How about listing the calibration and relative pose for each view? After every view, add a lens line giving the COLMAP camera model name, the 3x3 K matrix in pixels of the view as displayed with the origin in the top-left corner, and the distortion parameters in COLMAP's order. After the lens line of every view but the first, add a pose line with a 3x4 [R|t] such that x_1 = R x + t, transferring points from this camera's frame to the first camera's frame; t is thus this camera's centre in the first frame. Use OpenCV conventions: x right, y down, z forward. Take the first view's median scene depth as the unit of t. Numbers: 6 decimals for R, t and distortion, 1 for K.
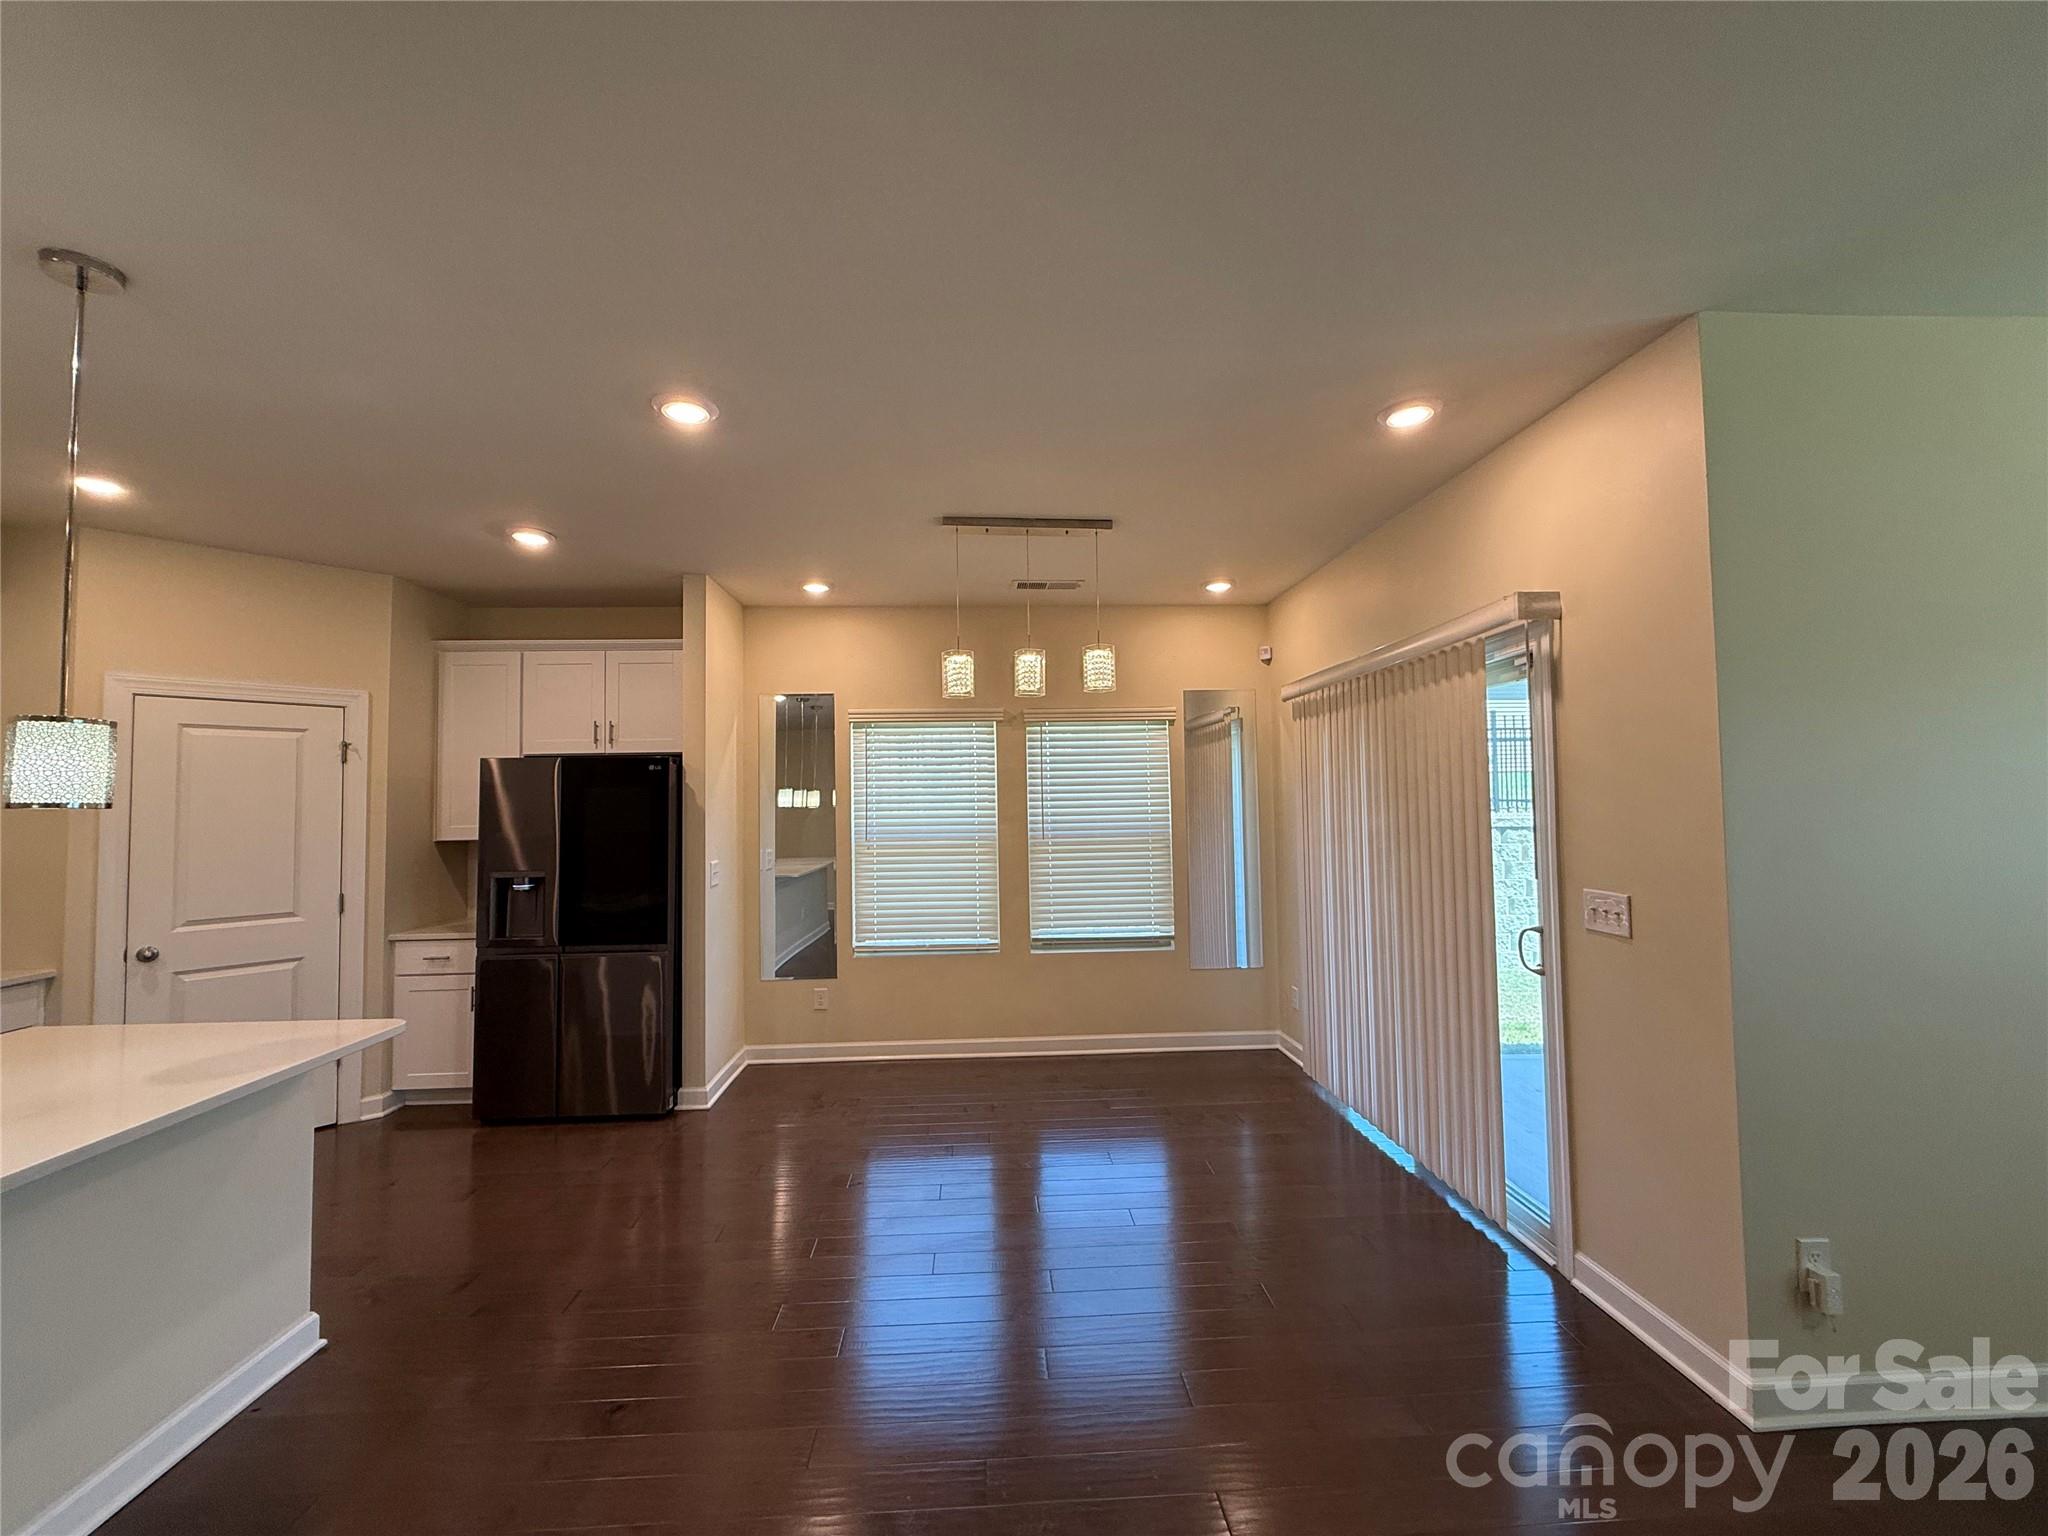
lens RADIAL K [[813.1, 0, 1013.9], [0, 813.1, 769.6], [0, 0, 1]] dist [0.001995, -0.000692]
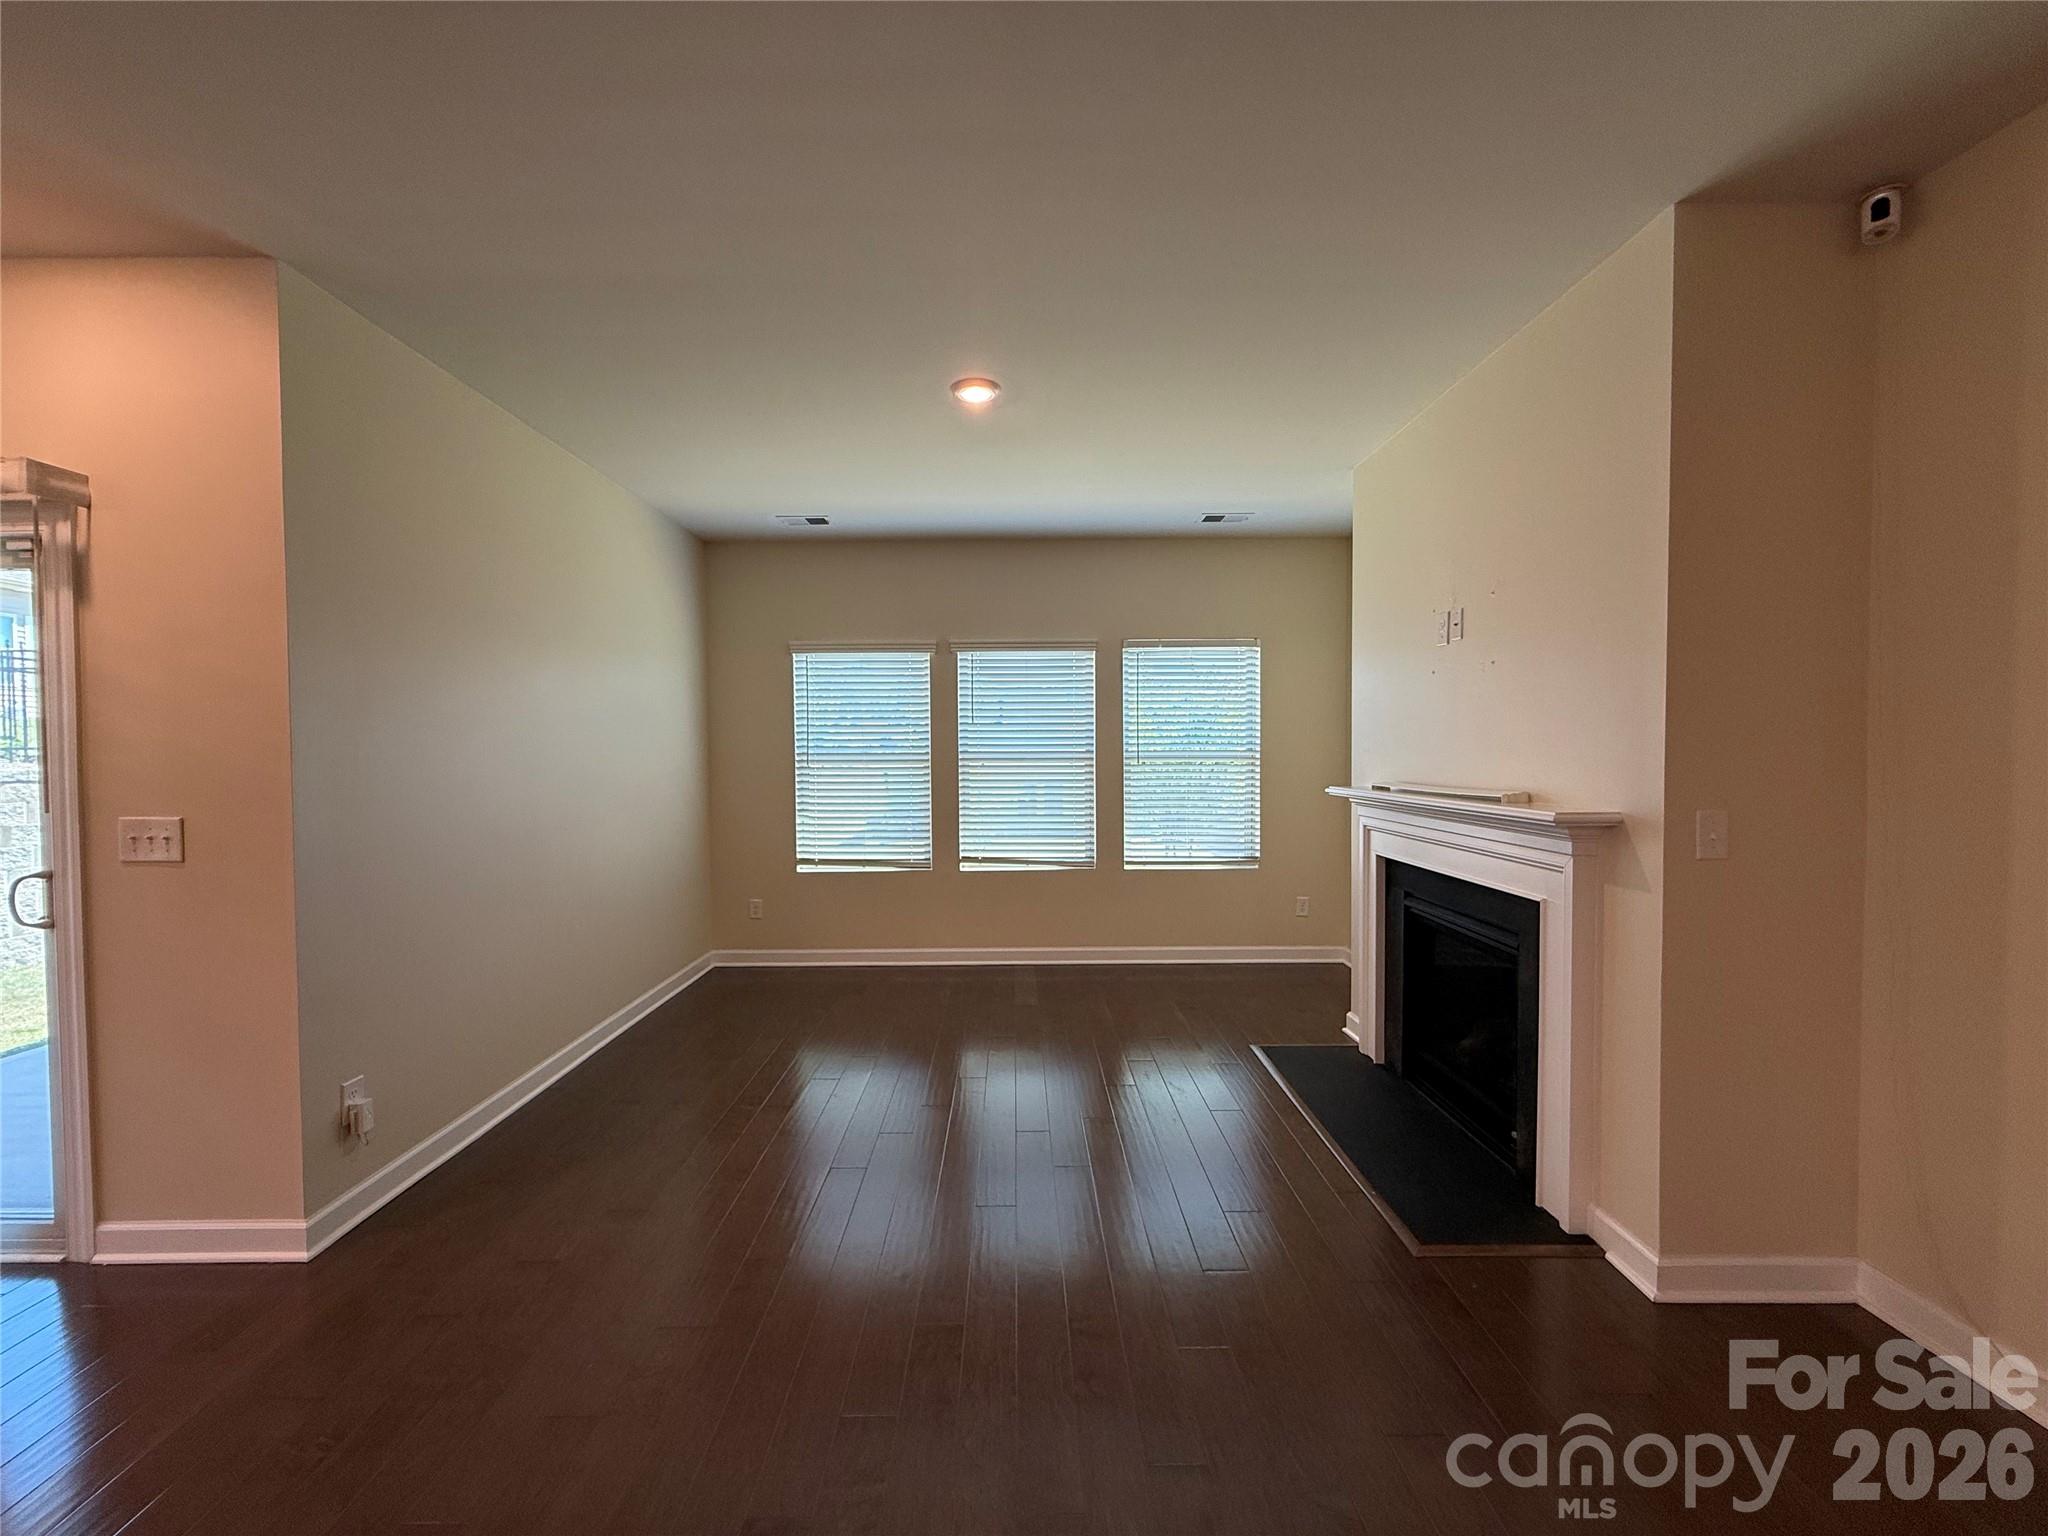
lens RADIAL K [[813.1, 0, 1020.0], [0, 813.1, 770.0], [0, 0, 1]] dist [0.001995, -0.000692]
pose [[0.043272, -0.012581, 0.998984, -0.106183], [-0.035676, 0.999263, 0.014130, 0.031561], [-0.998426, -0.036252, 0.042792, -0.020889]]
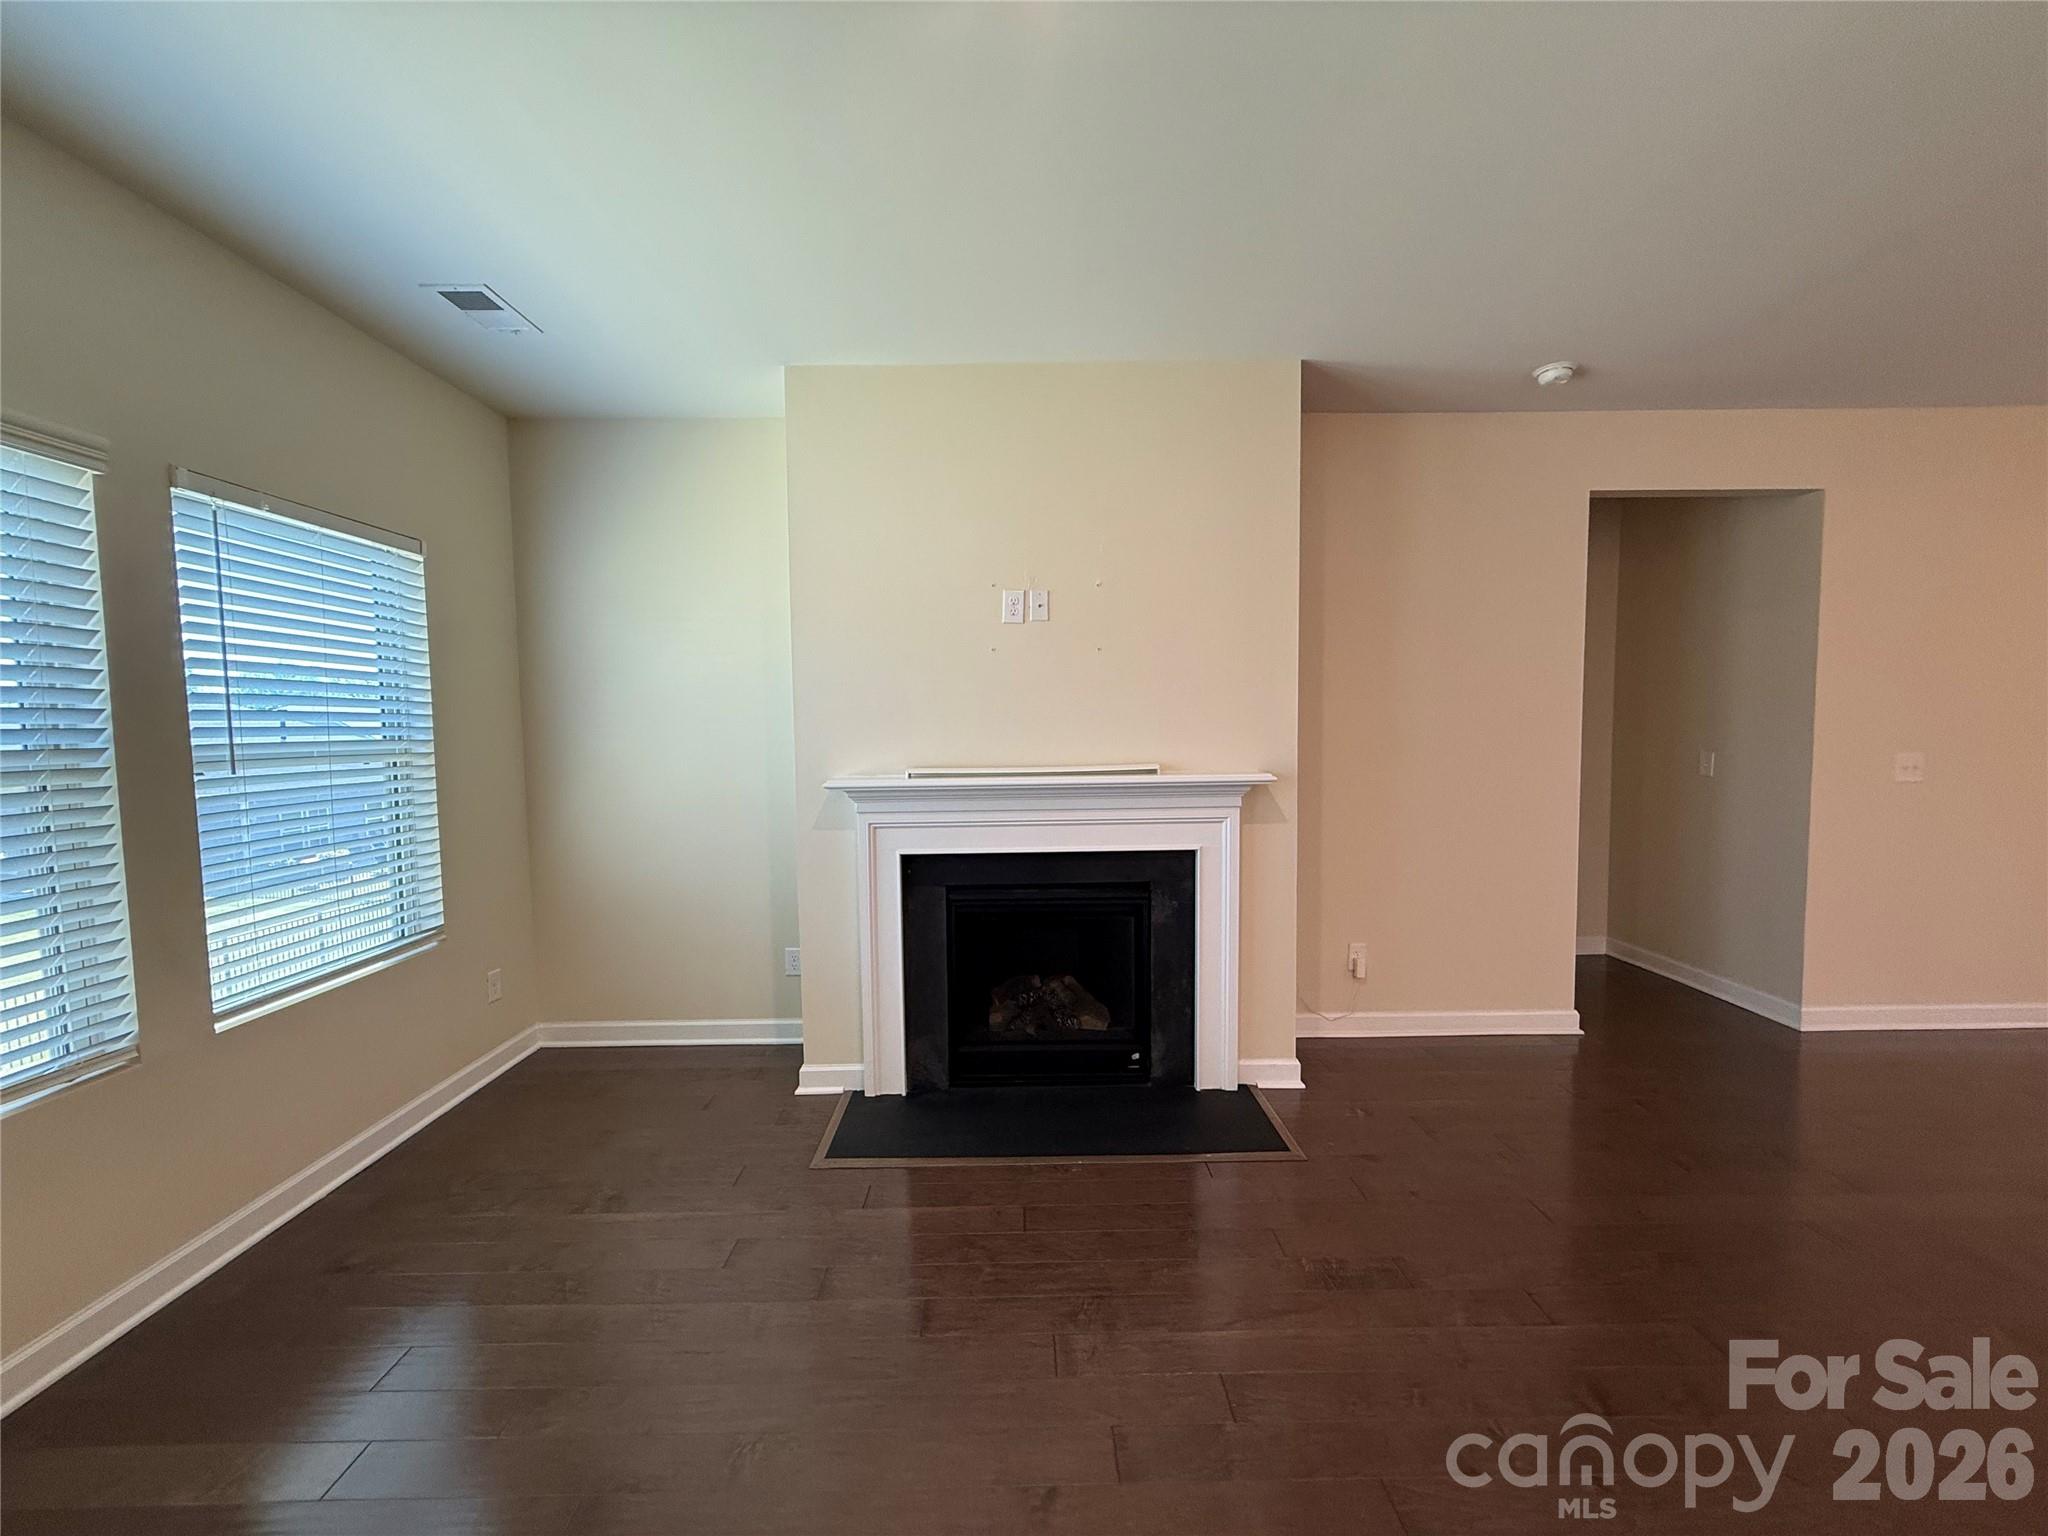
lens RADIAL K [[813.1, 0, 1027.7], [0, 813.1, 773.3], [0, 0, 1]] dist [0.001995, -0.000692]
pose [[-0.999376, 0.021394, 0.028116, 0.731367], [0.022195, 0.999348, 0.028491, 0.027556], [-0.027488, 0.029098, -0.999199, 0.422350]]
